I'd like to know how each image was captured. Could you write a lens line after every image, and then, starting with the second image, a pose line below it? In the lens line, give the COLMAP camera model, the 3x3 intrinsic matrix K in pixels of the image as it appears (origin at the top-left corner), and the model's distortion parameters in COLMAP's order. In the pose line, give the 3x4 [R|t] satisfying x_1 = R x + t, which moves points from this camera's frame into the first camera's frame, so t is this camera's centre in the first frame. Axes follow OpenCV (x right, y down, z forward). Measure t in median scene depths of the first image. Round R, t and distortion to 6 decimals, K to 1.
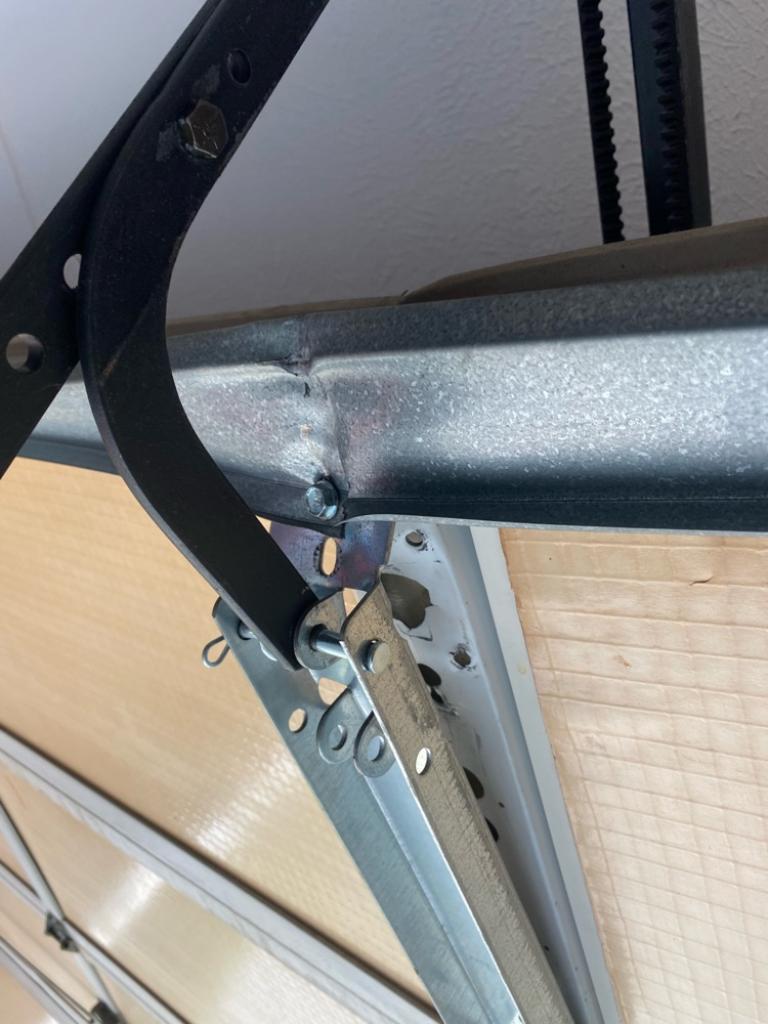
lens RADIAL K [[770.6, 0, 384.0], [0, 770.6, 512.0], [0, 0, 1]] dist [0.023139, -0.034562]
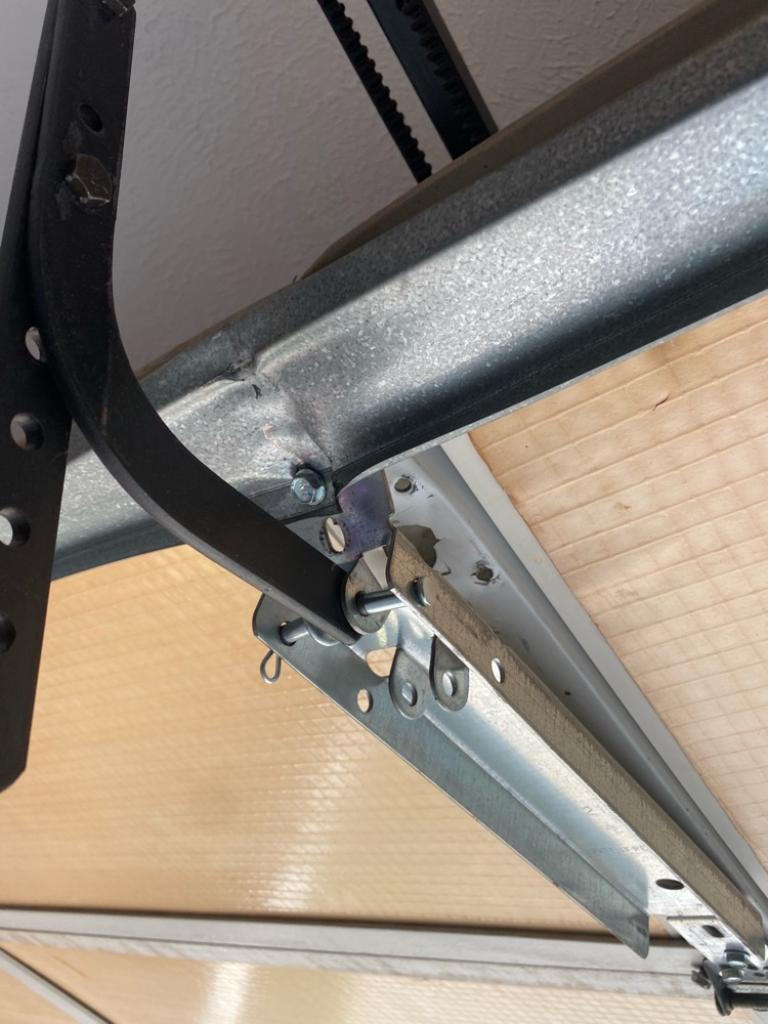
lens RADIAL K [[766.8, 0, 372.2], [0, 766.8, 514.0], [0, 0, 1]] dist [0.028278, -0.047759]
pose [[0.903480, -0.411502, 0.119955, -0.150988], [0.414796, 0.909910, -0.002746, 0.060921], [-0.108019, 0.052238, 0.992775, -0.041844]]
